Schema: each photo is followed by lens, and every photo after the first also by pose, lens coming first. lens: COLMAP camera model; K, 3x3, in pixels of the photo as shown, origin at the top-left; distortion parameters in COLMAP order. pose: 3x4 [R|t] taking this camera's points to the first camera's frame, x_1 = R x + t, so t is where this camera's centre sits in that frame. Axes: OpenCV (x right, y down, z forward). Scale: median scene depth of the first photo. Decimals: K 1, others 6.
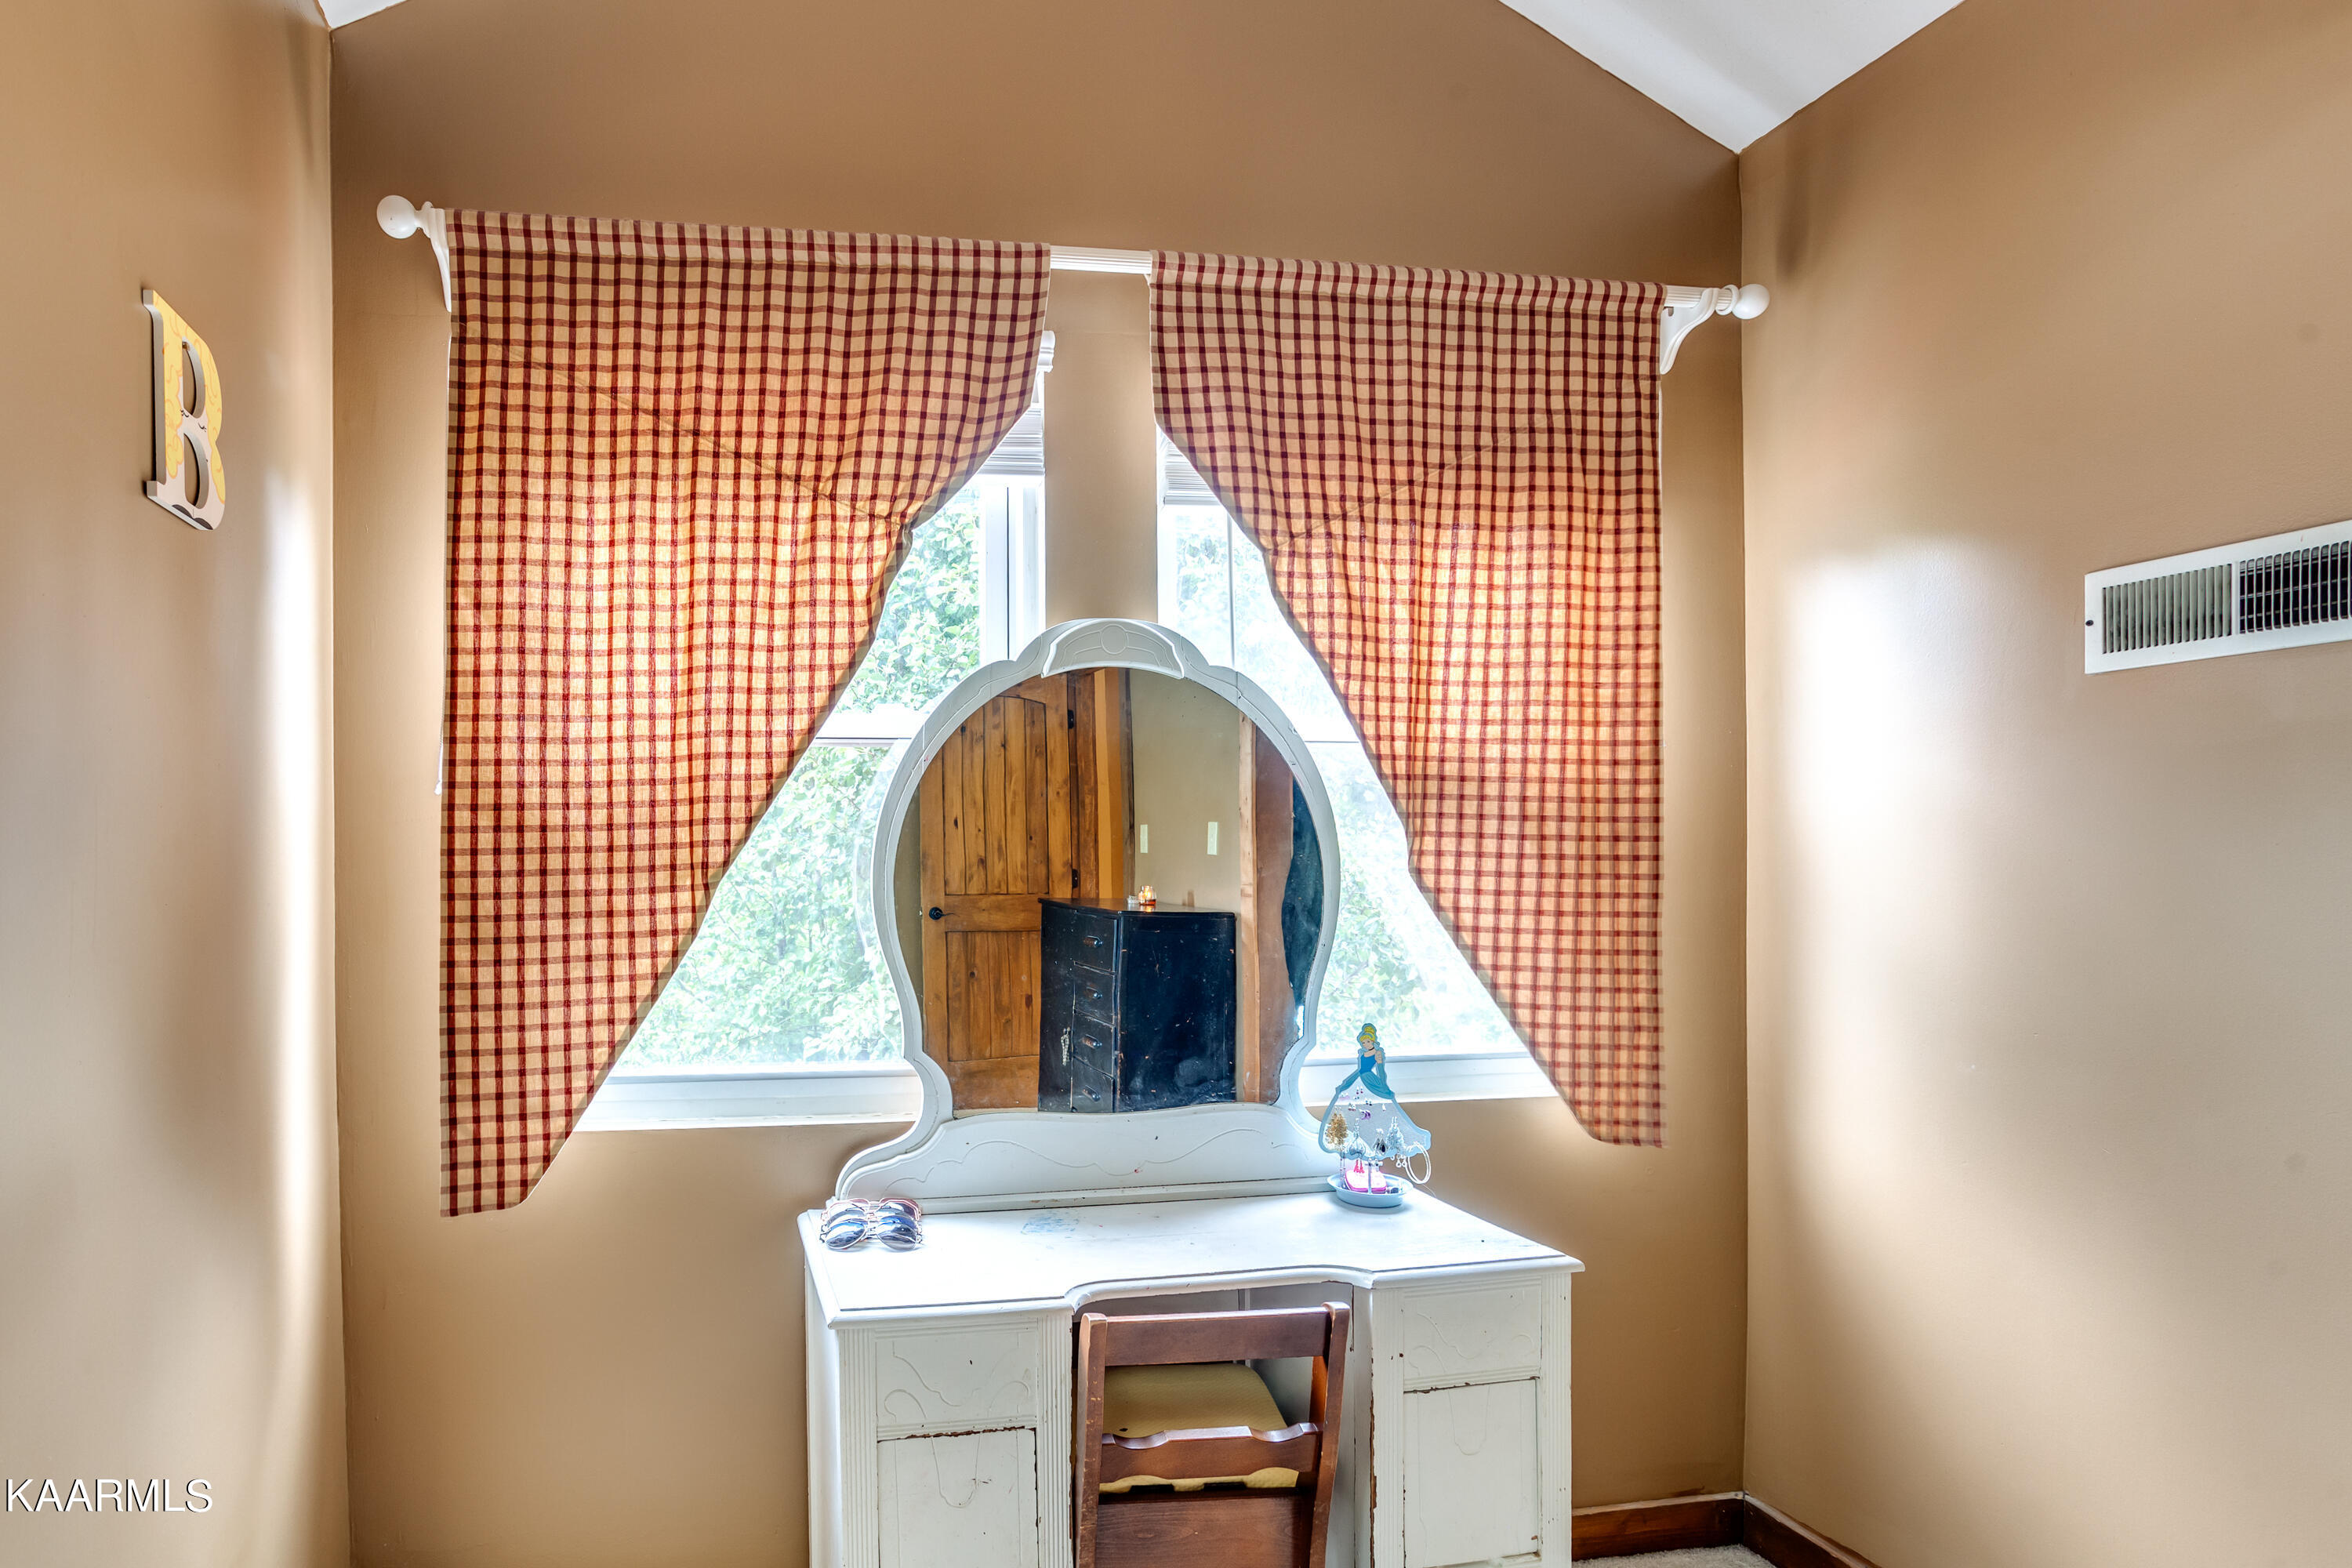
lens RADIAL K [[1459.6, 0, 1174.8], [0, 1459.6, 865.0], [0, 0, 1]] dist [-0.081794, 0.061152]
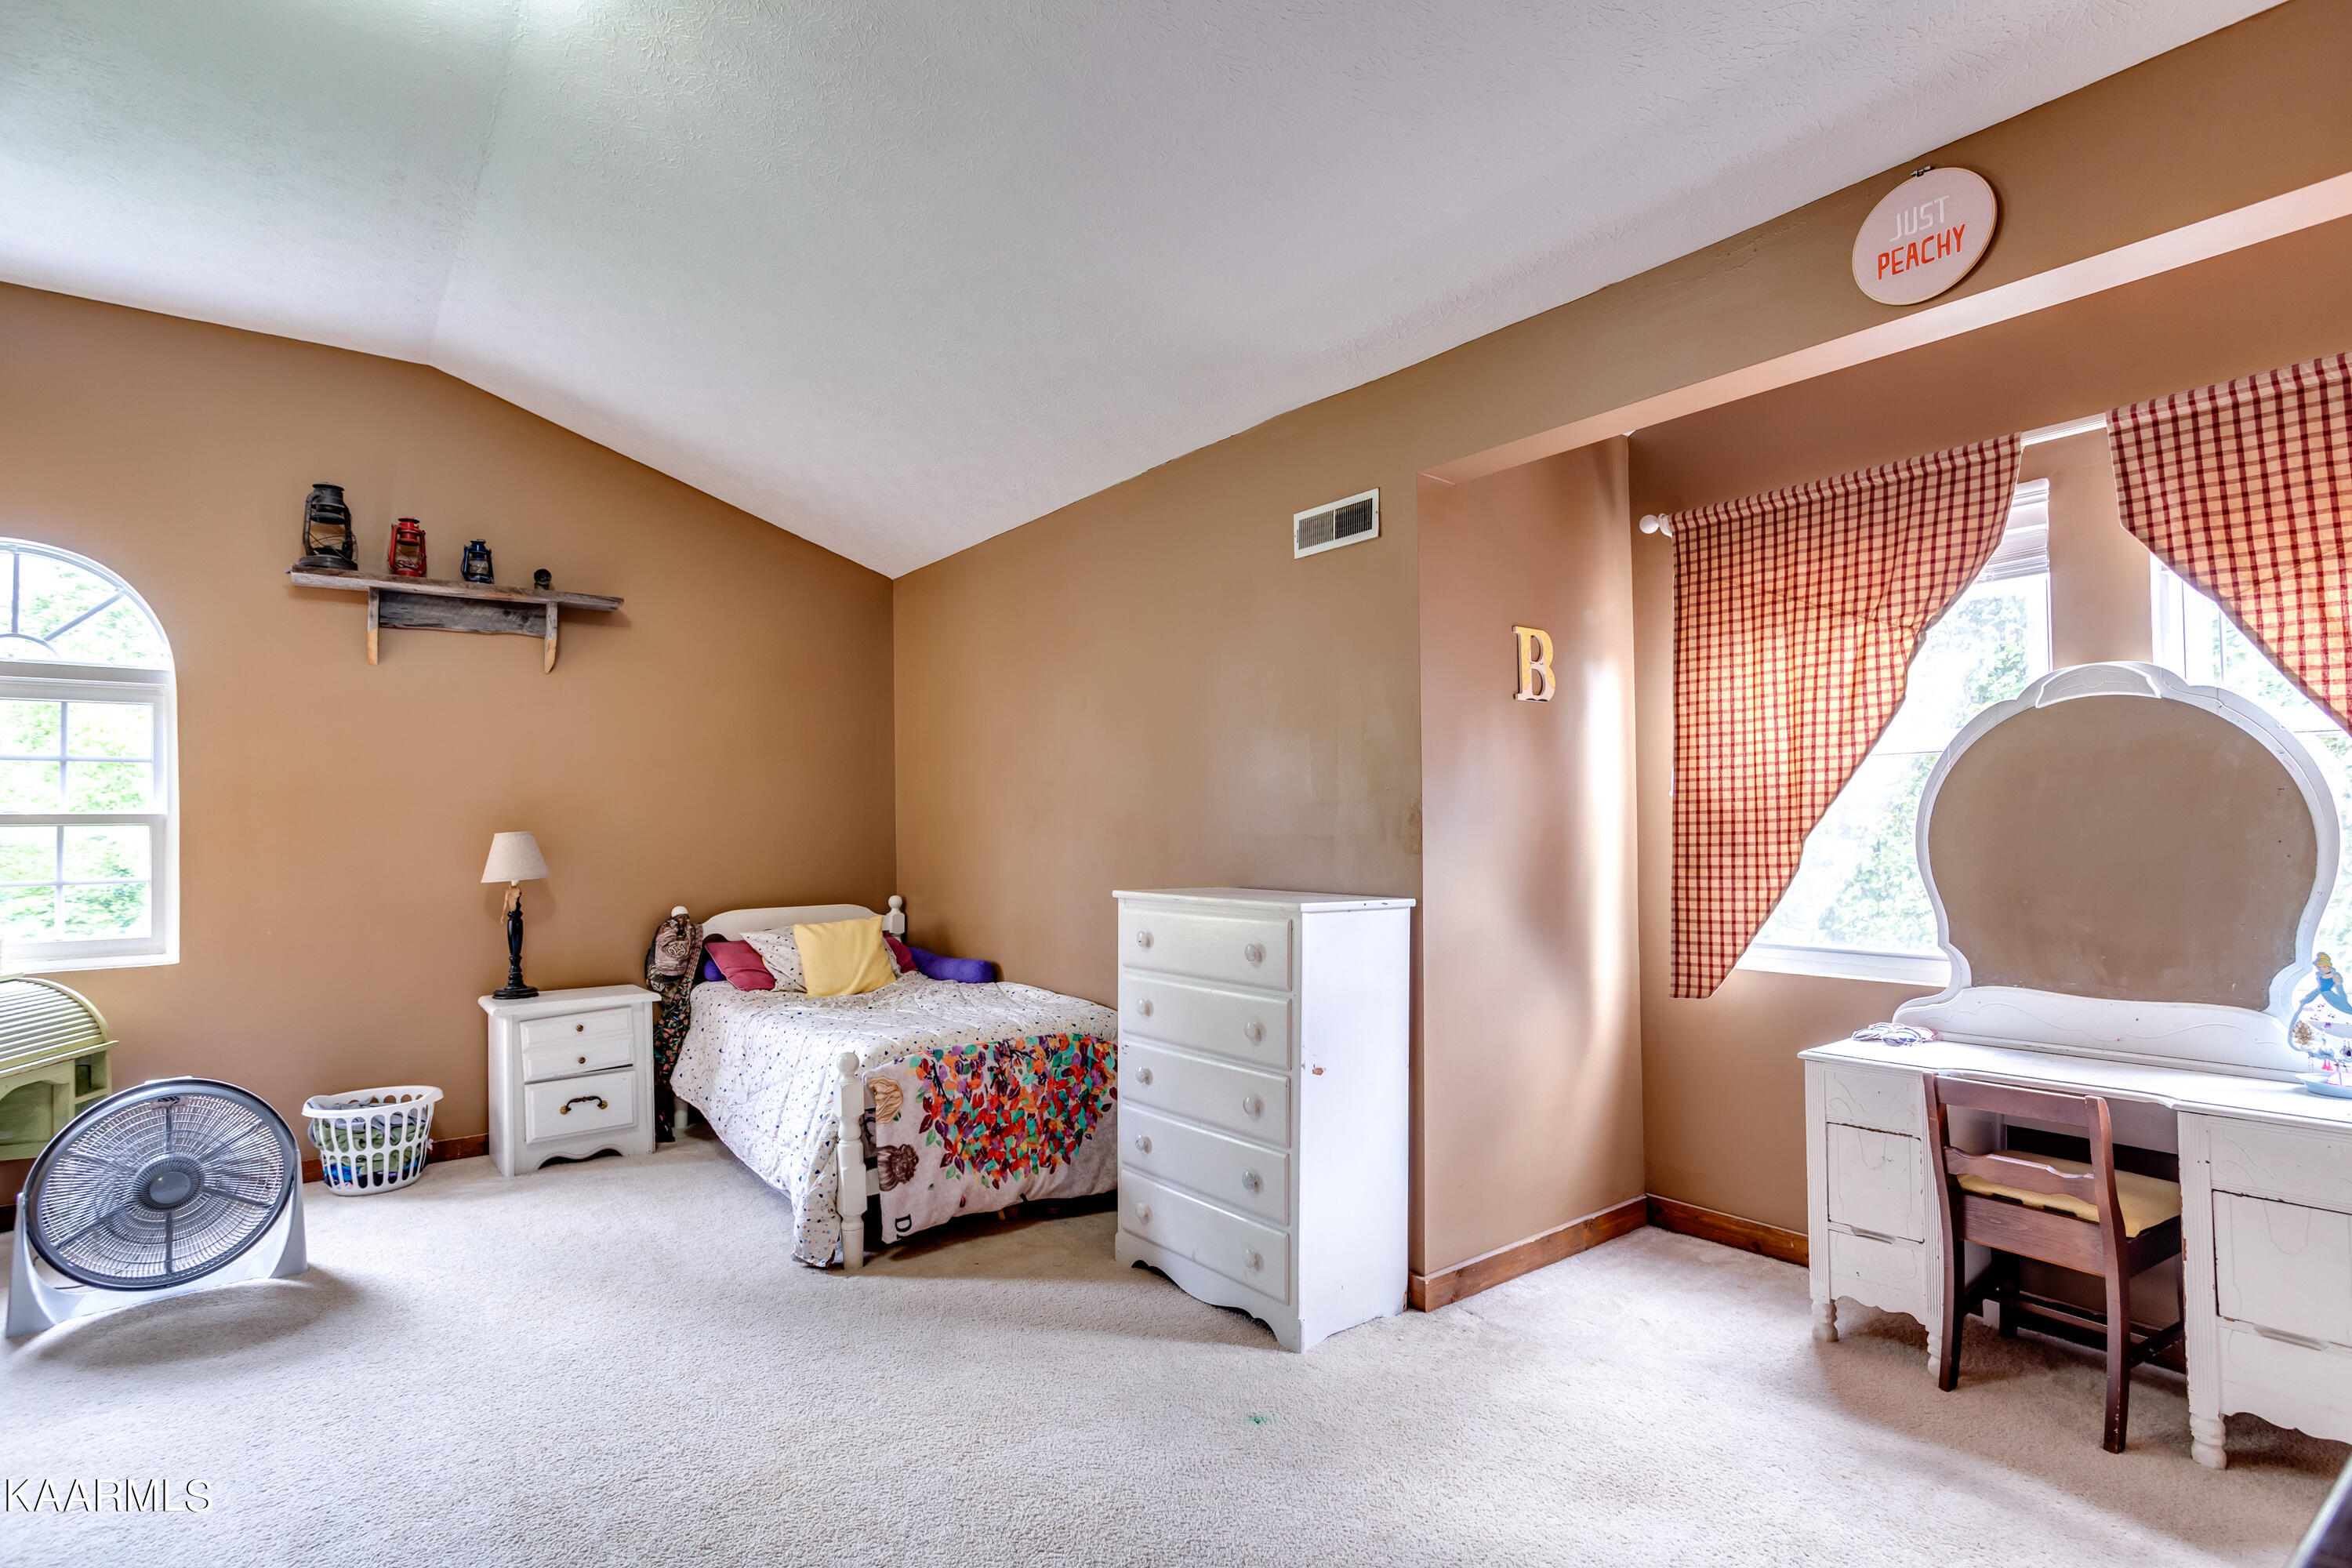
lens RADIAL K [[1191.2, 0, 1176.0], [0, 1191.2, 784.0], [0, 0, 1]] dist [-0.053958, 0.028347]
pose [[0.484788, -0.032447, -0.874030, 0.617513], [-0.000762, 0.999296, -0.037520, -0.001558], [0.874631, 0.018856, 0.484422, -0.449169]]
